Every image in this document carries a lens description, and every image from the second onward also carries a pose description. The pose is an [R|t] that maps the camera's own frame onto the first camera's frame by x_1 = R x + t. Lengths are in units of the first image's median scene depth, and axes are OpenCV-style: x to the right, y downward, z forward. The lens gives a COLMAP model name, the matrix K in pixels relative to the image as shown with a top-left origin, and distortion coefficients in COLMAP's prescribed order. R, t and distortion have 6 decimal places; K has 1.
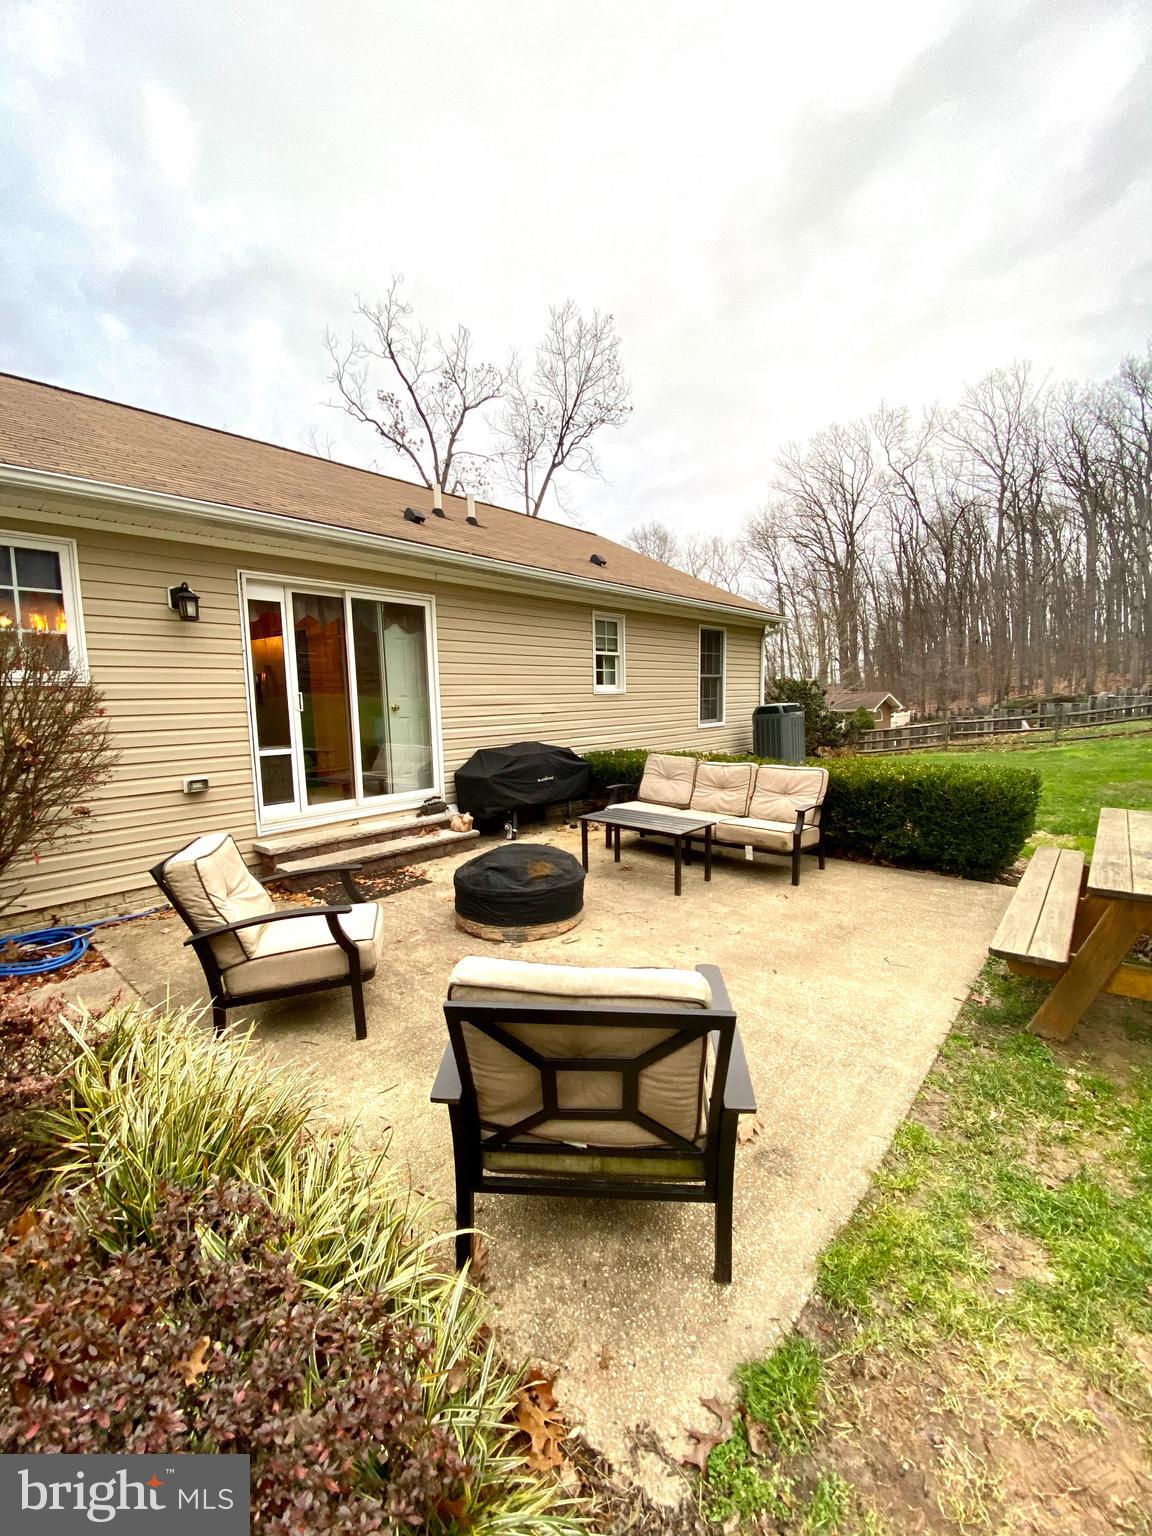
lens RADIAL K [[624.4, 0, 573.6], [0, 624.4, 770.3], [0, 0, 1]] dist [0.003006, -0.013969]
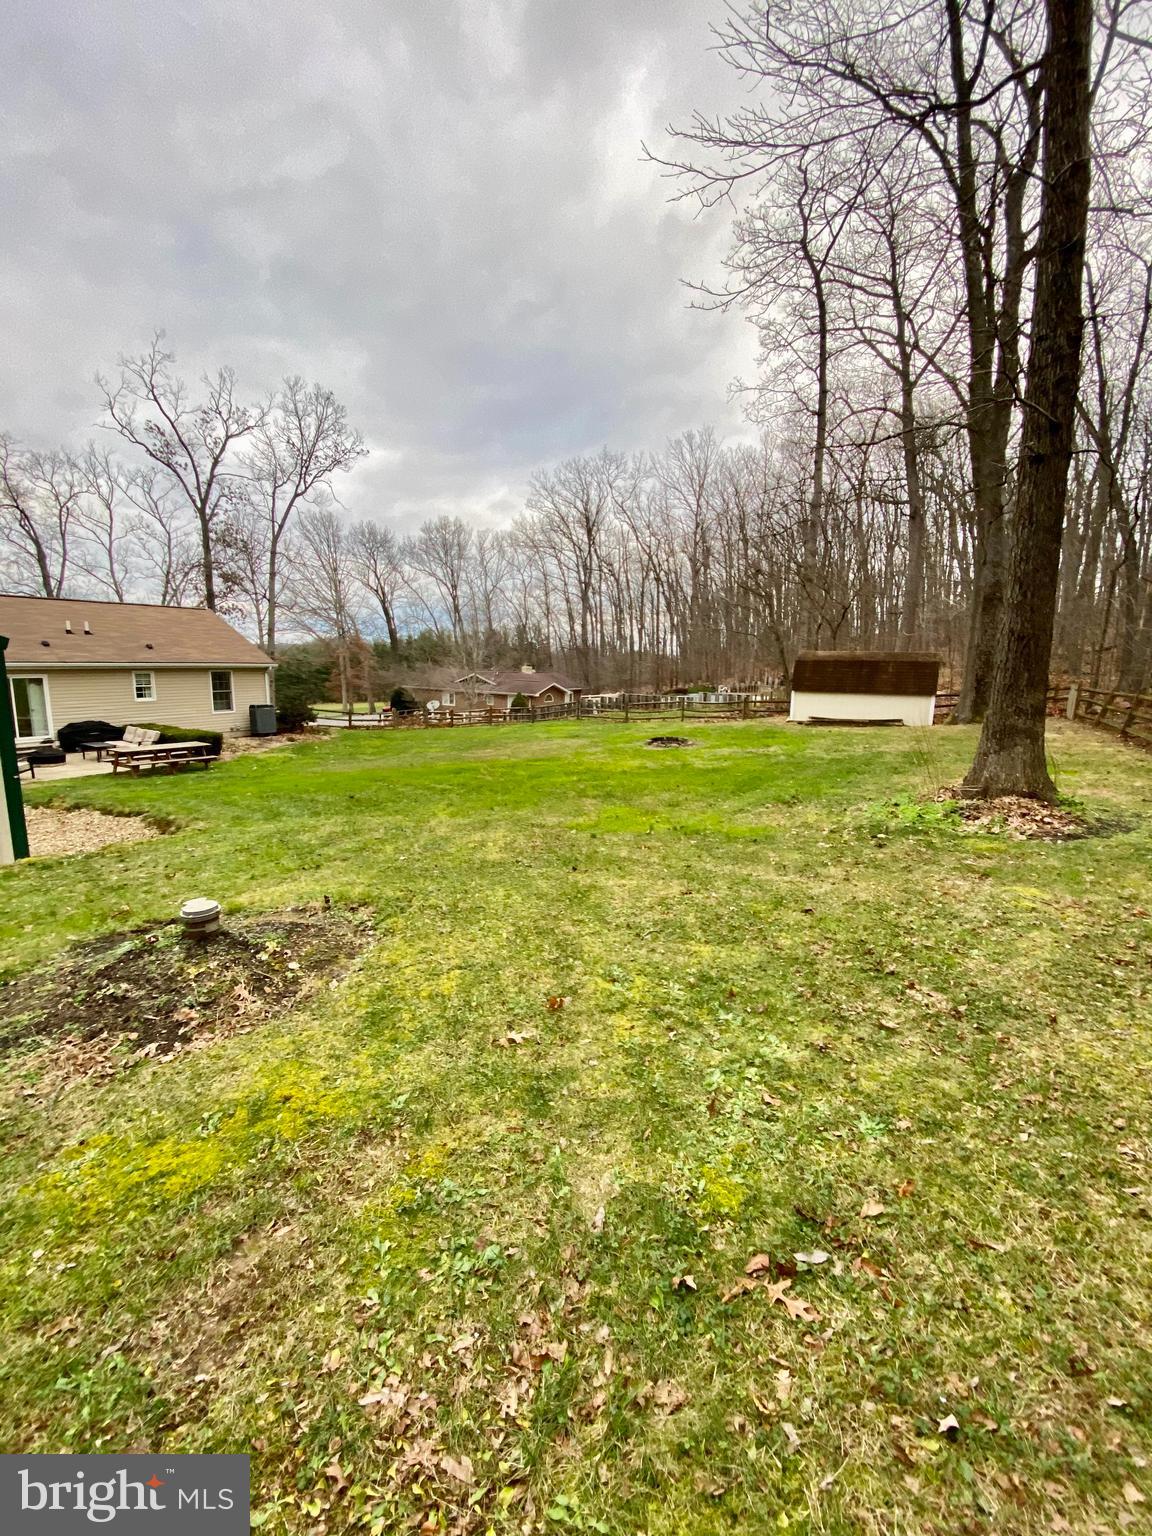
lens RADIAL K [[624.4, 0, 576.2], [0, 624.4, 761.8], [0, 0, 1]] dist [0.003006, -0.013969]
pose [[0.979323, 0.004179, 0.202258, 1.048836], [-0.014228, 0.998734, 0.048258, -0.016952], [-0.201800, -0.050138, 0.978143, -1.563185]]
